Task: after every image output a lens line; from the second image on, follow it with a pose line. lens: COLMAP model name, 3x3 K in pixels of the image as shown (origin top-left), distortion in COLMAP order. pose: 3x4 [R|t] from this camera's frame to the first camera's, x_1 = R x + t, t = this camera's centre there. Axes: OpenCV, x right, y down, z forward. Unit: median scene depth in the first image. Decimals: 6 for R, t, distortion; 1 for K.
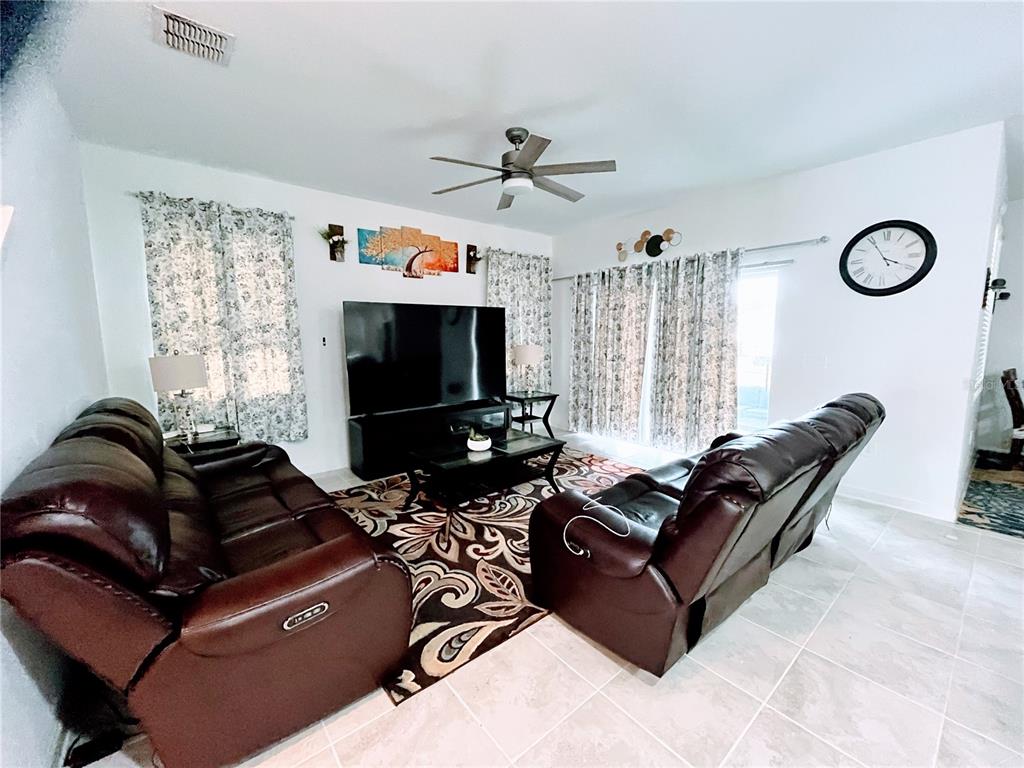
lens RADIAL K [[415.2, 0, 510.4], [0, 415.2, 382.1], [0, 0, 1]] dist [0.002164, 0.000010]
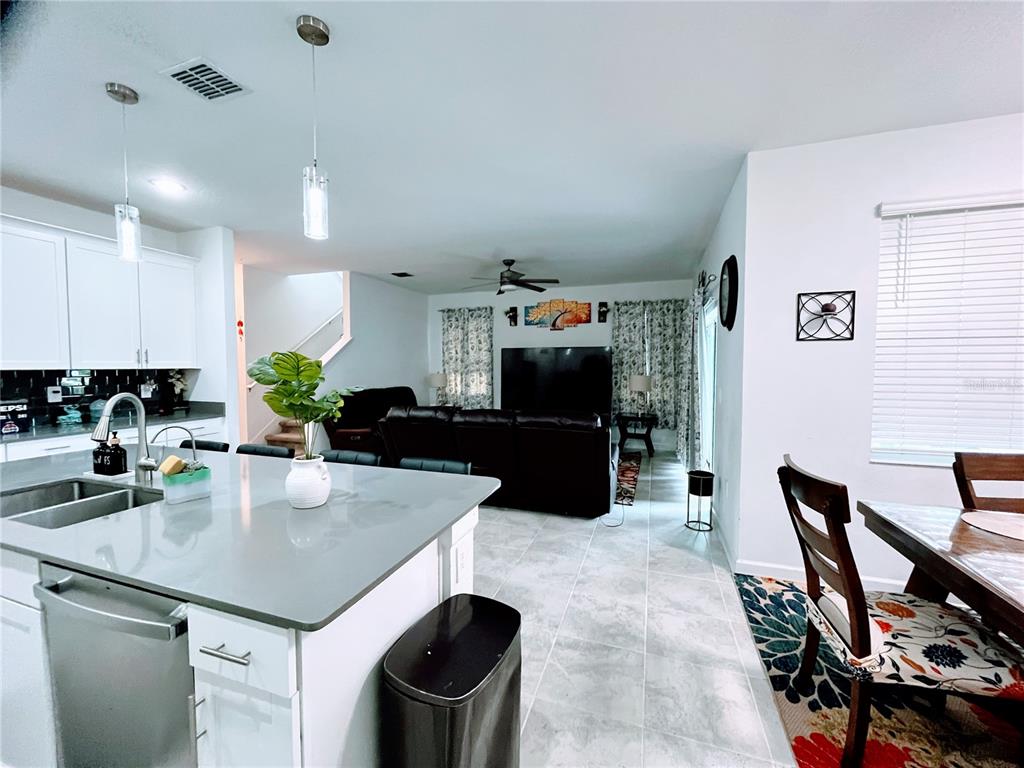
lens RADIAL K [[415.2, 0, 511.6], [0, 415.2, 384.5], [0, 0, 1]] dist [0.002164, 0.000010]
pose [[0.526206, 0.046804, -0.849068, 1.309259], [-0.103850, 0.994547, -0.009537, -0.017464], [0.843992, 0.093194, 0.528198, 0.053387]]
